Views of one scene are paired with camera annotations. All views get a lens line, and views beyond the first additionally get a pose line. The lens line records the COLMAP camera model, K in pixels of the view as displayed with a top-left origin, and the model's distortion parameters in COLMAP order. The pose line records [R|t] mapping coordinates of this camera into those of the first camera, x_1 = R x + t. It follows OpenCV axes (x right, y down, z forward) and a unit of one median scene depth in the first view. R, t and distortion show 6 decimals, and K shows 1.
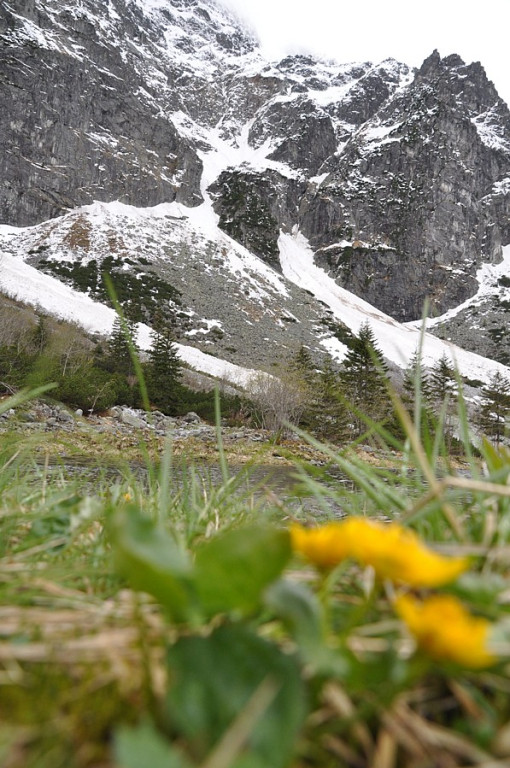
lens RADIAL K [[640.1, 0, 255.0], [0, 640.1, 384.0], [0, 0, 1]] dist [-0.154700, 0.211415]
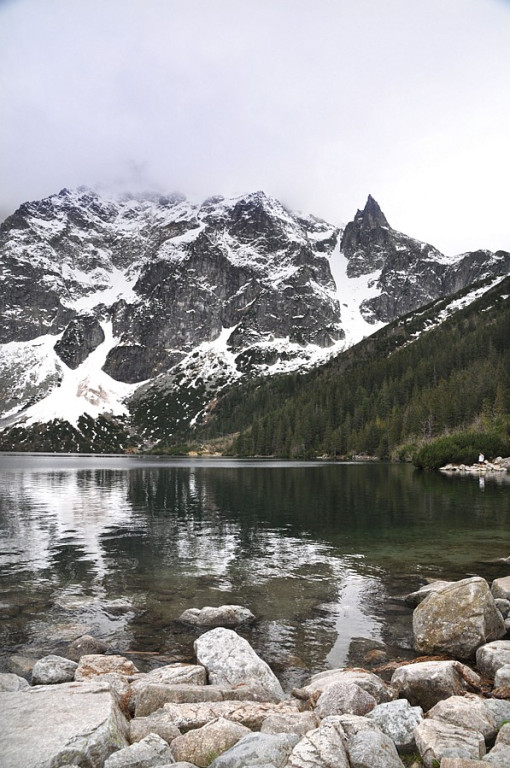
lens RADIAL K [[604.0, 0, 257.3], [0, 604.0, 388.4], [0, 0, 1]] dist [-0.175052, 0.169695]
pose [[0.923014, -0.068567, -0.378609, 1.306738], [0.062154, 0.997641, -0.029149, -0.002190], [0.379714, 0.003373, 0.925098, -0.600678]]
